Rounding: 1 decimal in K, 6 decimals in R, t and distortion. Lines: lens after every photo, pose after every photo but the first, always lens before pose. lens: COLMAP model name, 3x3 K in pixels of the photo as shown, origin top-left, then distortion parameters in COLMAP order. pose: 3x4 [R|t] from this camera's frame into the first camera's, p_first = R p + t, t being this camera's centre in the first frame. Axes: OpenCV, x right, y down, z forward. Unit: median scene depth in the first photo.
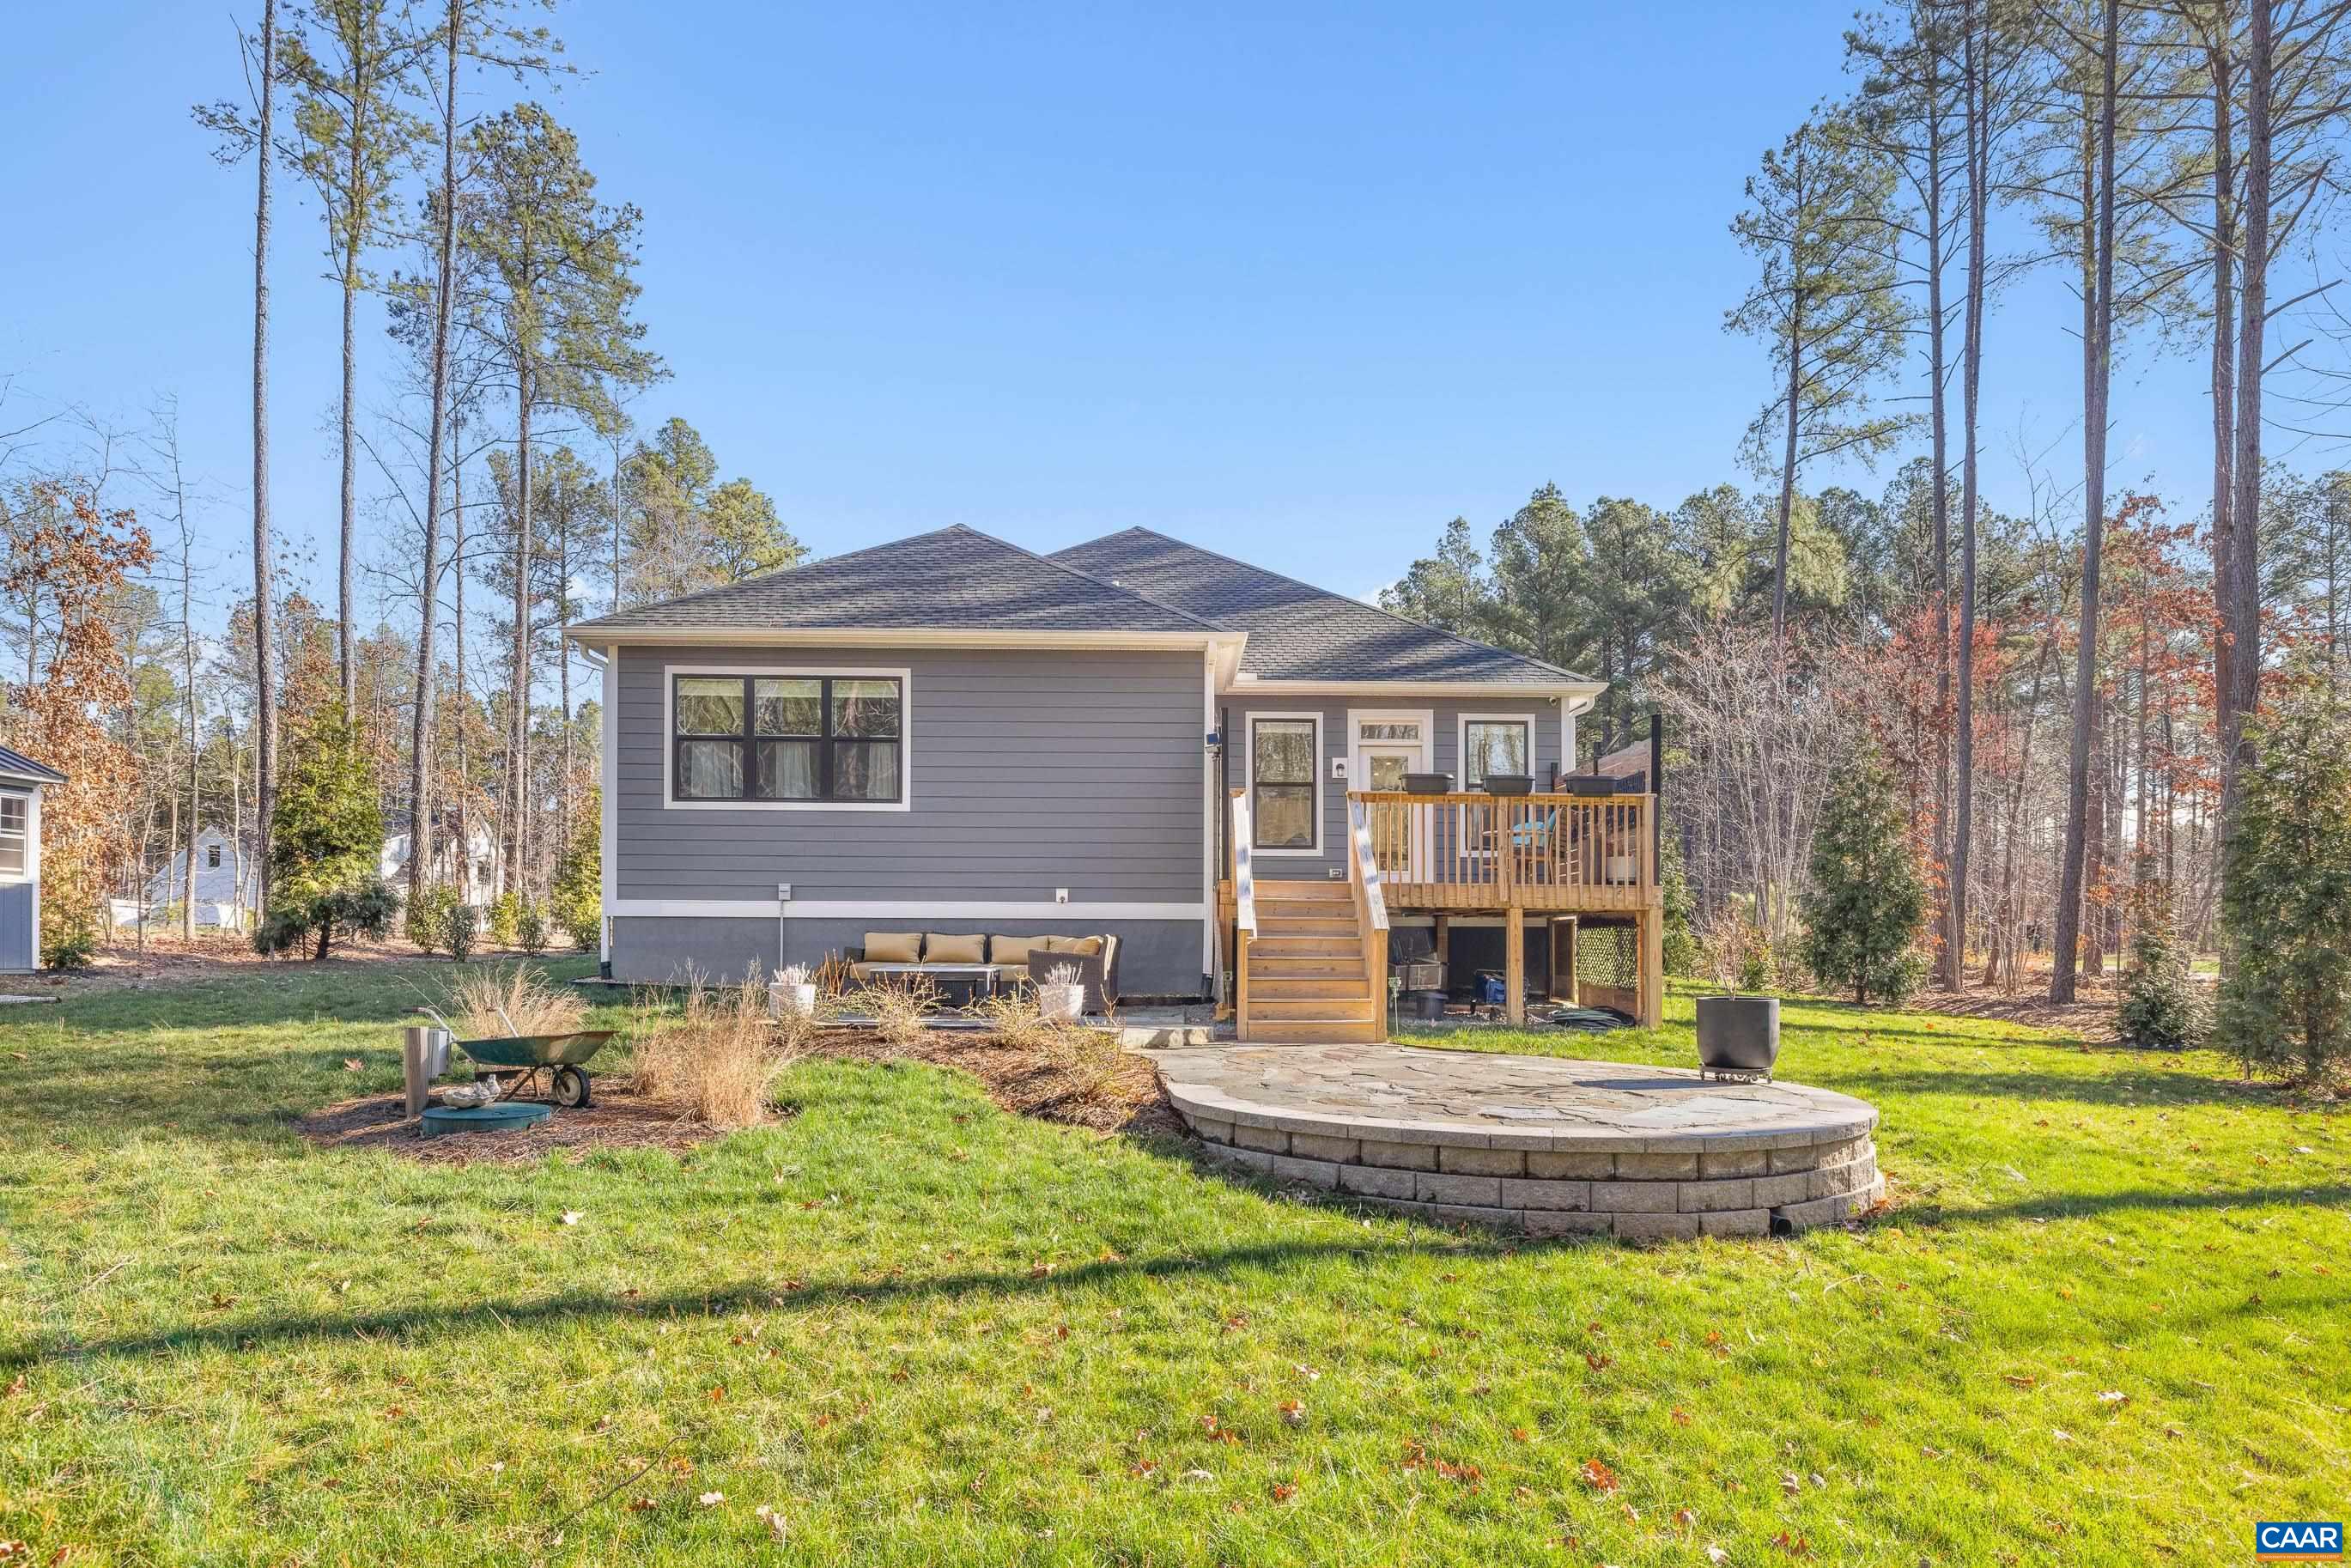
lens RADIAL K [[1237.8, 0, 1179.9], [0, 1237.8, 936.3], [0, 0, 1]] dist [0.000259, -0.000735]
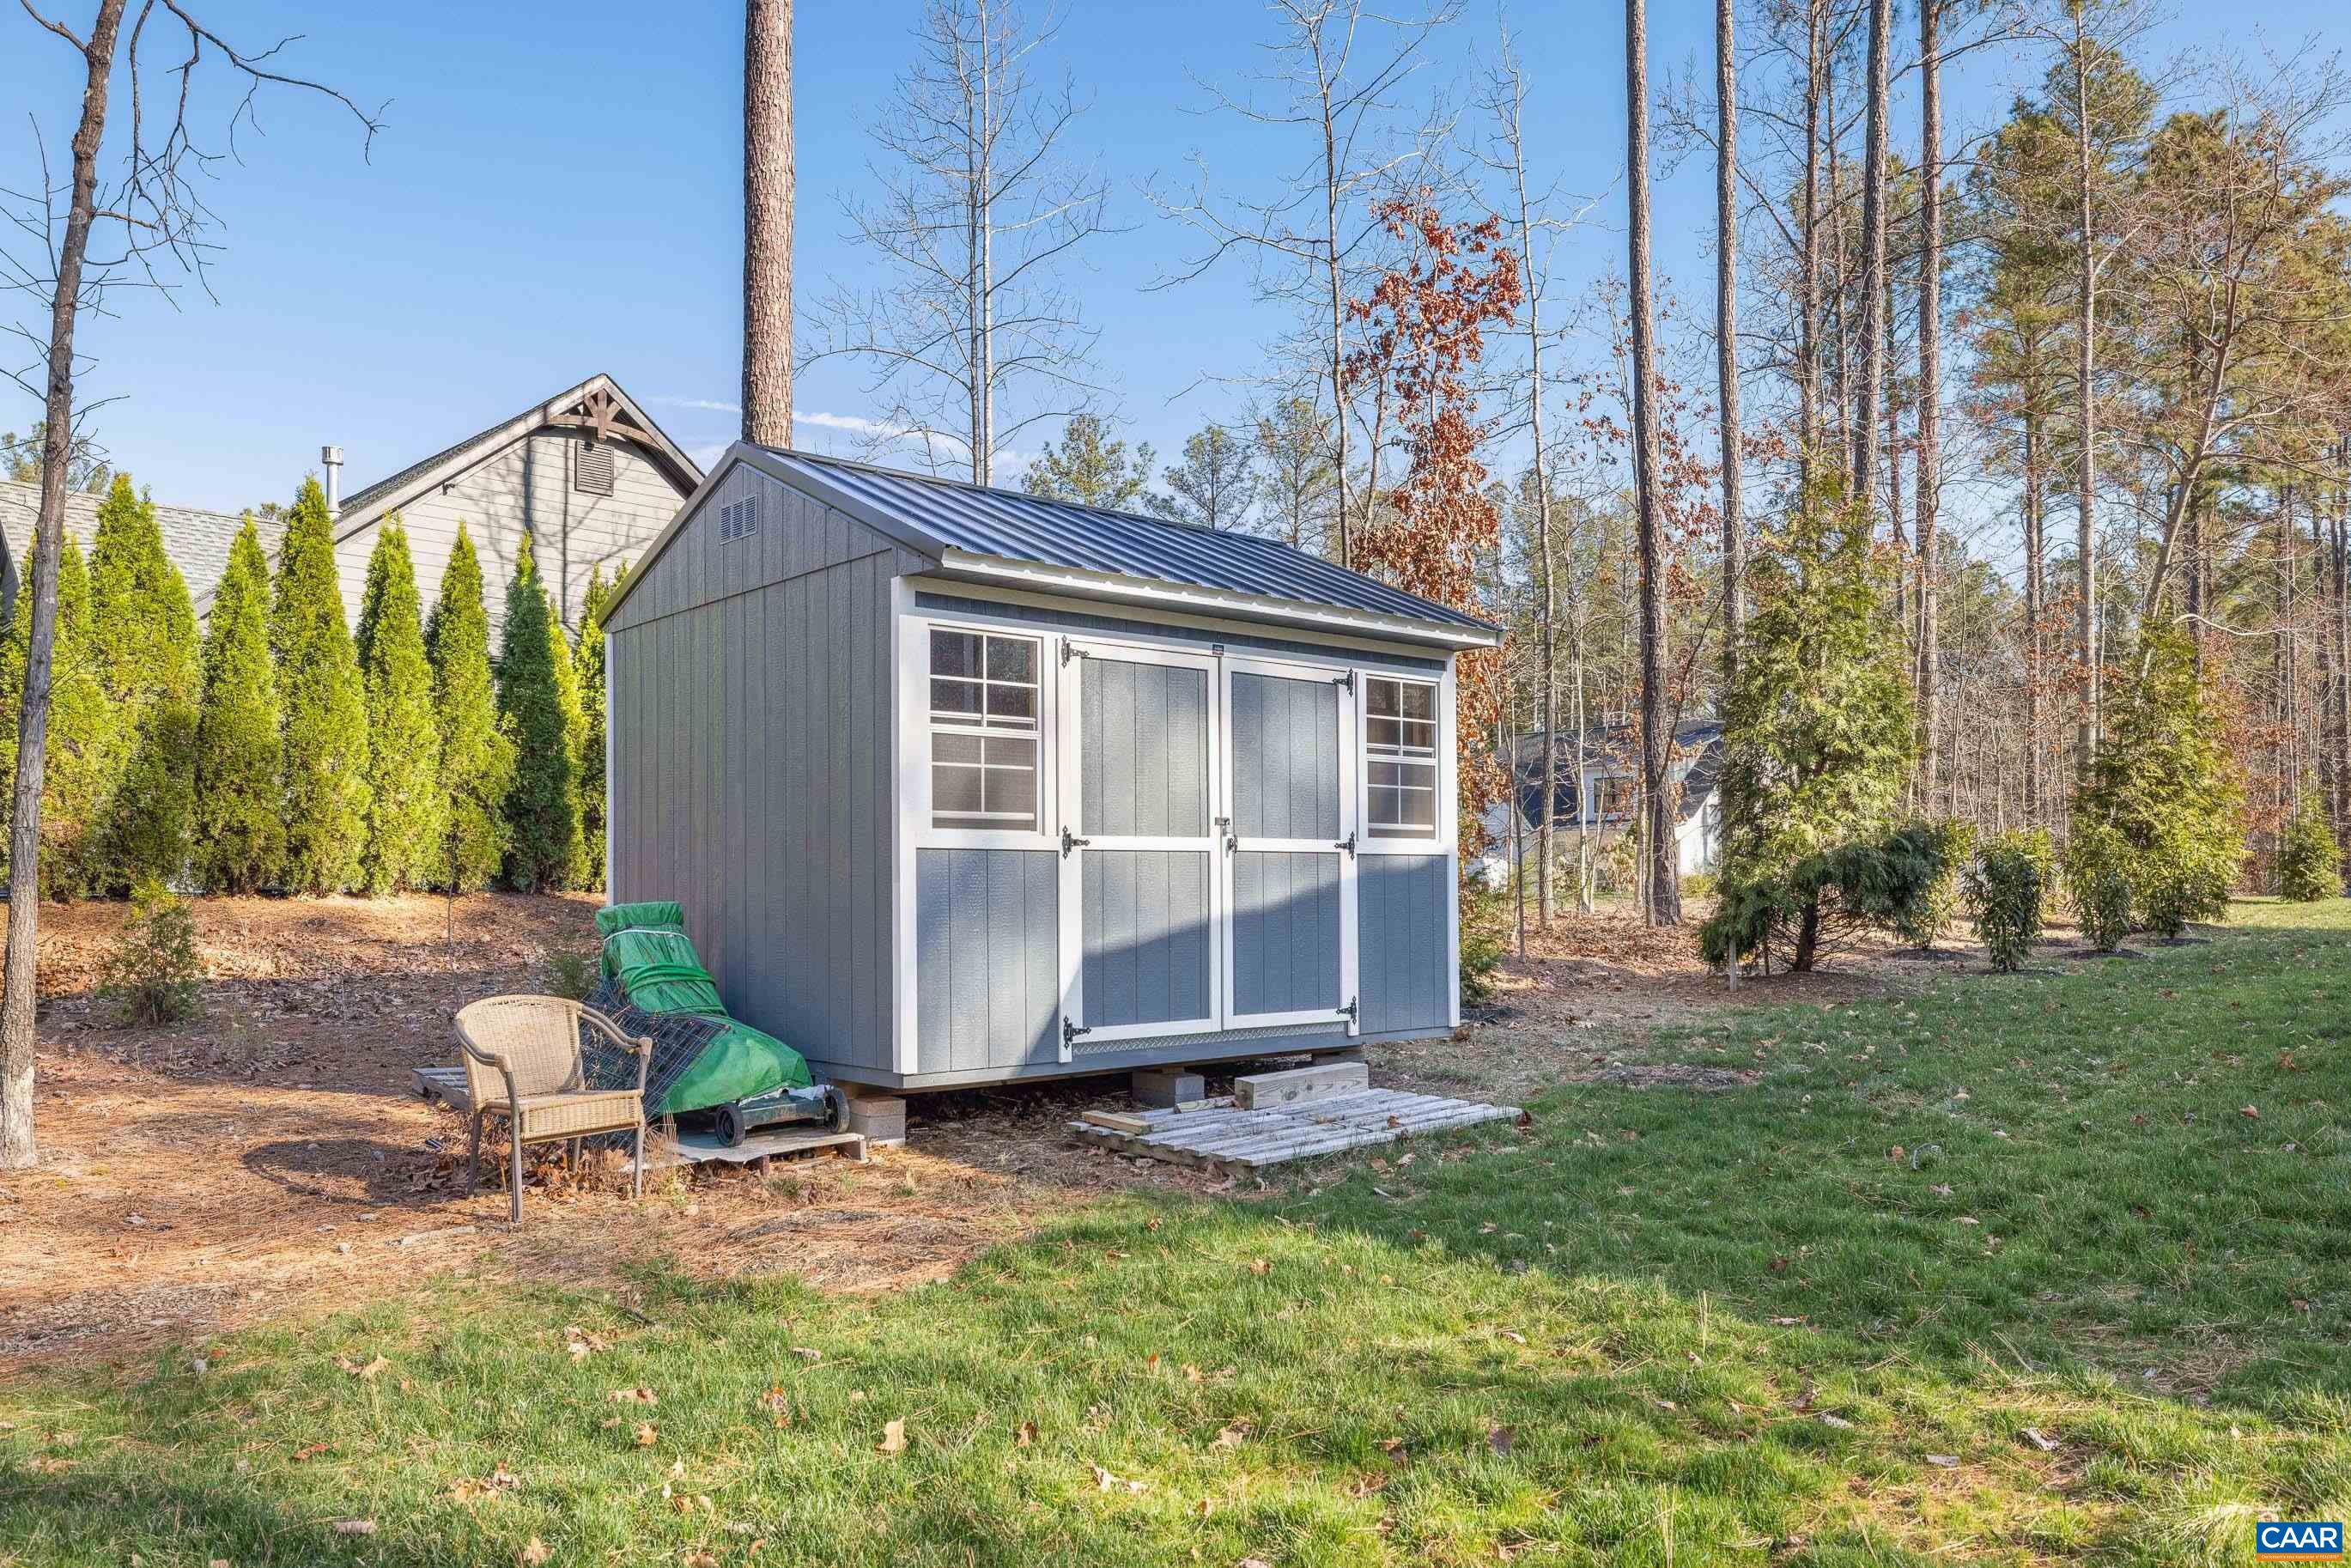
lens RADIAL K [[1680.7, 0, 1177.1], [0, 1680.7, 884.3], [0, 0, 1]] dist [-0.011556, -0.002848]
pose [[0.684050, -0.010357, -0.729362, -0.368868], [0.014990, 0.999888, -0.000140, -0.023123], [0.729282, -0.010837, 0.684128, 0.333120]]
